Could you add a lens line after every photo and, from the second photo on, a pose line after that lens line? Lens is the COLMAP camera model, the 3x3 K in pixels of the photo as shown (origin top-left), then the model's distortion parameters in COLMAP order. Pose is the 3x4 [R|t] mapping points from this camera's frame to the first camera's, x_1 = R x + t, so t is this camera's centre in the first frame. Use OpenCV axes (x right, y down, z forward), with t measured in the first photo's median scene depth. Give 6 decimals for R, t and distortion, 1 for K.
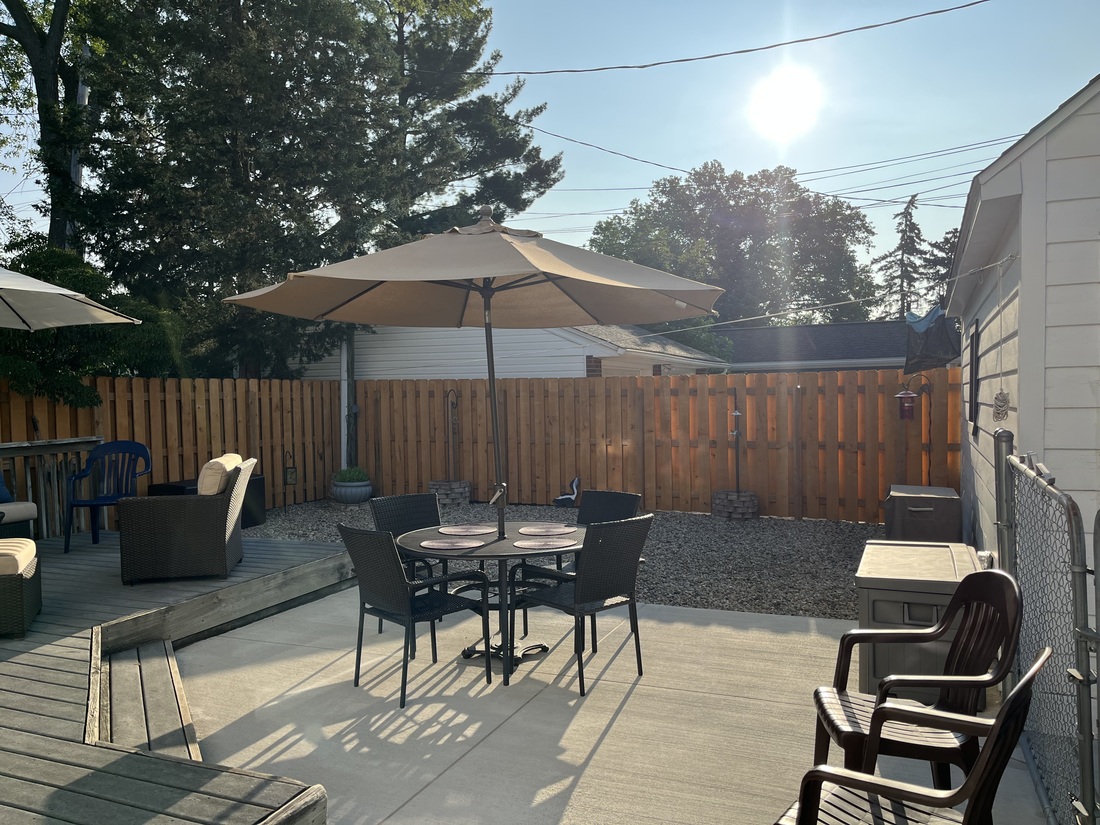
lens RADIAL K [[835.3, 0, 549.1], [0, 835.3, 409.3], [0, 0, 1]] dist [0.096074, -0.123887]
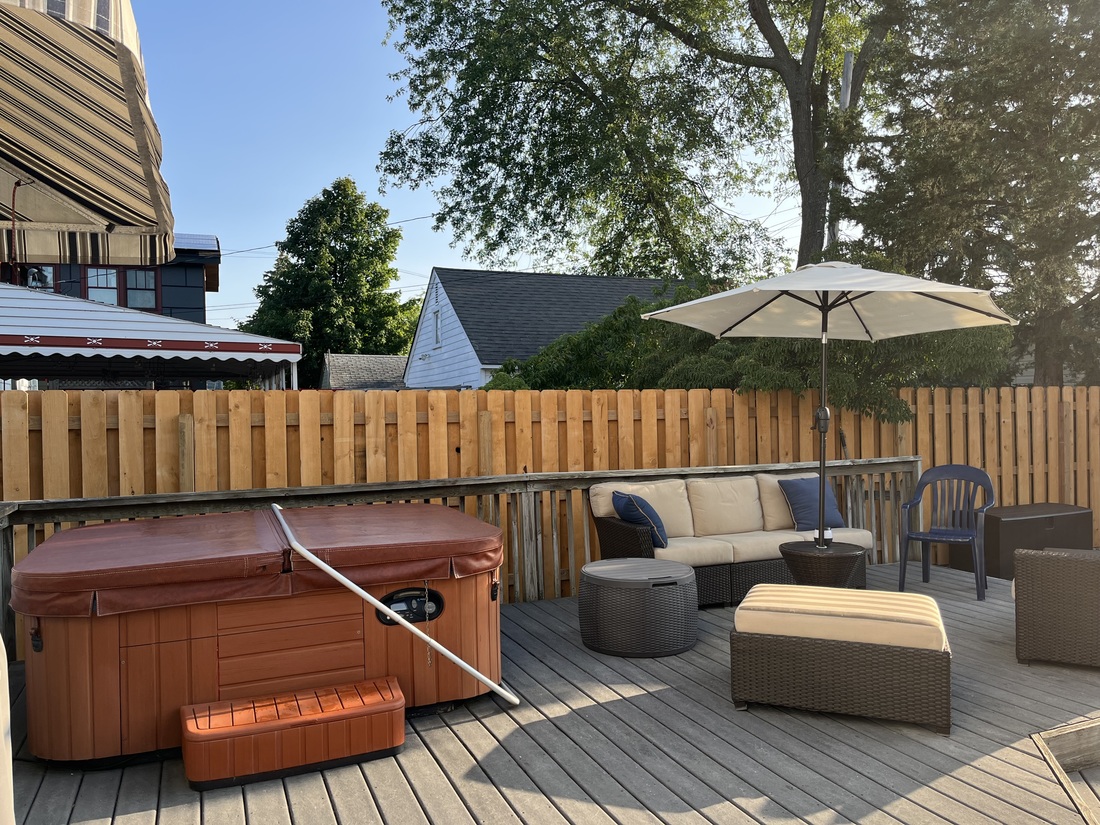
lens RADIAL K [[835.3, 0, 549.1], [0, 835.3, 409.3], [0, 0, 1]] dist [0.096074, -0.123887]
pose [[0.710453, 0.006646, -0.703713, -0.209673], [-0.008493, 0.999964, 0.000869, -0.016983], [0.703693, 0.005359, 0.710484, 0.118237]]
